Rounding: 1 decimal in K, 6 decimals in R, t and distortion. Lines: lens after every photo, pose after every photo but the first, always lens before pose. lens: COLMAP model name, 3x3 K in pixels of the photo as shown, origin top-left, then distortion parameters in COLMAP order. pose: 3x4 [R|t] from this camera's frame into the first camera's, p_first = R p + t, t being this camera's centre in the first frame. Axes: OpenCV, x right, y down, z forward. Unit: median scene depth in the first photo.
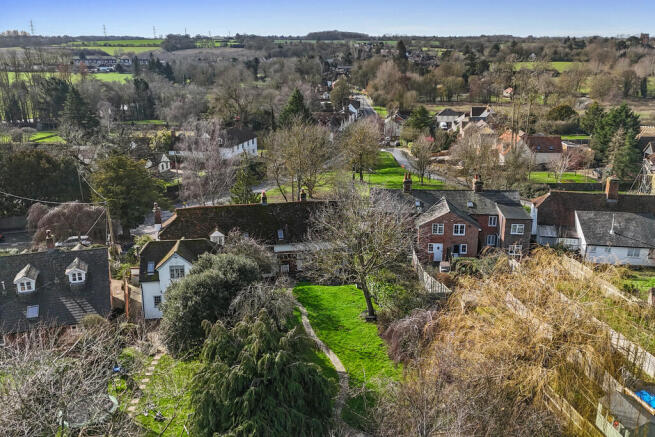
lens RADIAL K [[560.8, 0, 326.7], [0, 560.8, 219.5], [0, 0, 1]] dist [0.090115, -0.092656]
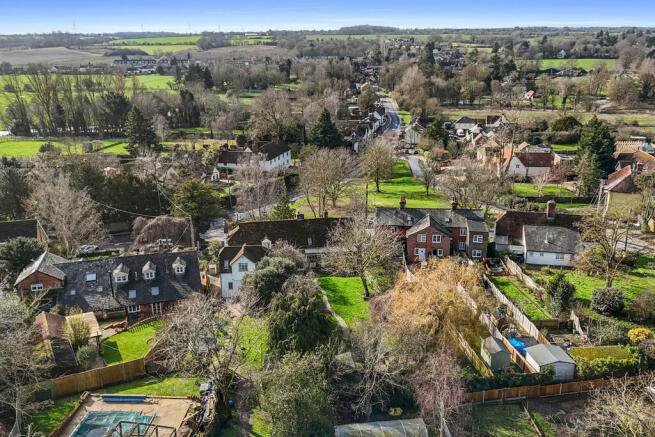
lens RADIAL K [[560.8, 0, 324.3], [0, 560.8, 217.0], [0, 0, 1]] dist [0.090115, -0.092656]
pose [[0.998270, 0.005551, -0.058533, 0.014781], [-0.005036, 0.999947, 0.008952, -0.018655], [0.058580, -0.008642, 0.998245, -0.165256]]
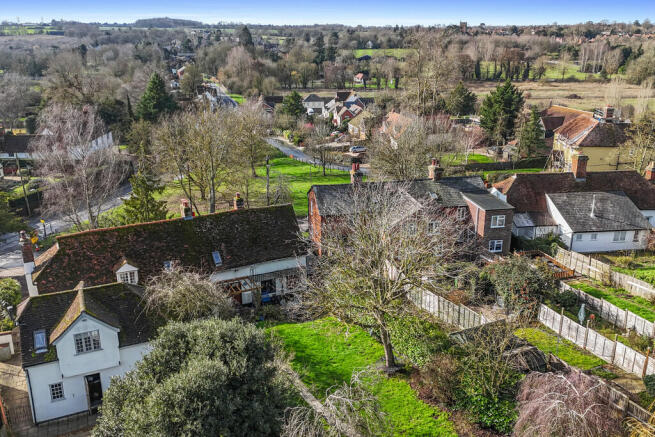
lens RADIAL K [[560.8, 0, 327.3], [0, 560.8, 219.8], [0, 0, 1]] dist [0.090115, -0.092656]
pose [[0.961472, -0.089248, 0.260013, -0.050244], [0.084680, 0.995994, 0.028741, -0.012282], [-0.261536, -0.005615, 0.965177, 0.098726]]
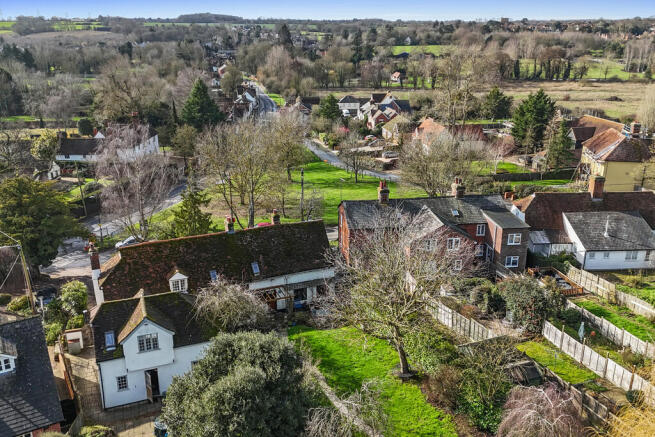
lens RADIAL K [[560.8, 0, 326.5], [0, 560.8, 217.8], [0, 0, 1]] dist [0.090115, -0.092656]
pose [[0.977587, -0.070536, 0.198366, -0.053480], [0.065770, 0.997368, 0.030521, -0.025407], [-0.199997, -0.016791, 0.979653, 0.066708]]
